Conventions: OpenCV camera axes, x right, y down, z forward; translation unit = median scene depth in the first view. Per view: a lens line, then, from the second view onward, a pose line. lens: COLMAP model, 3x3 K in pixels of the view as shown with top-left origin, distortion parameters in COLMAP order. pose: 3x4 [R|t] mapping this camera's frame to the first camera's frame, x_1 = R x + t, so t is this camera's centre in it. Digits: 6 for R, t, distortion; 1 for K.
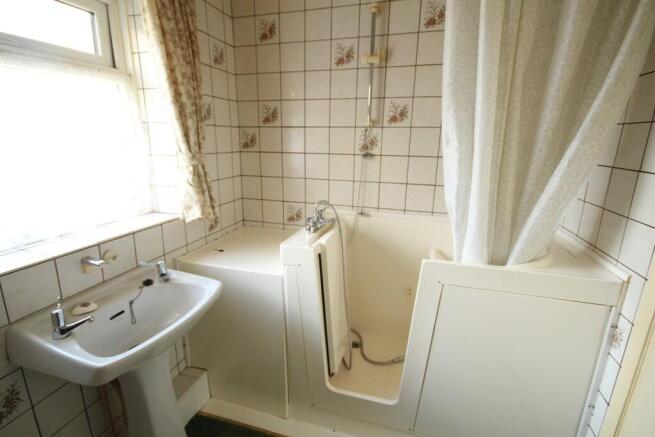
lens RADIAL K [[303.5, 0, 331.4], [0, 303.5, 217.3], [0, 0, 1]] dist [-0.003010, -0.000906]
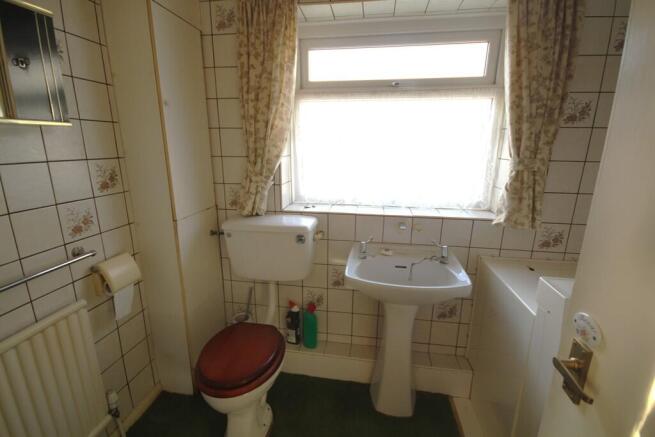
lens RADIAL K [[303.5, 0, 331.3], [0, 303.5, 218.8], [0, 0, 1]] dist [-0.003010, -0.000906]
pose [[0.150133, 0.227186, -0.962209, 0.436416], [-0.247600, 0.950865, 0.185875, -0.058518], [0.957159, 0.210337, 0.199007, 0.273608]]
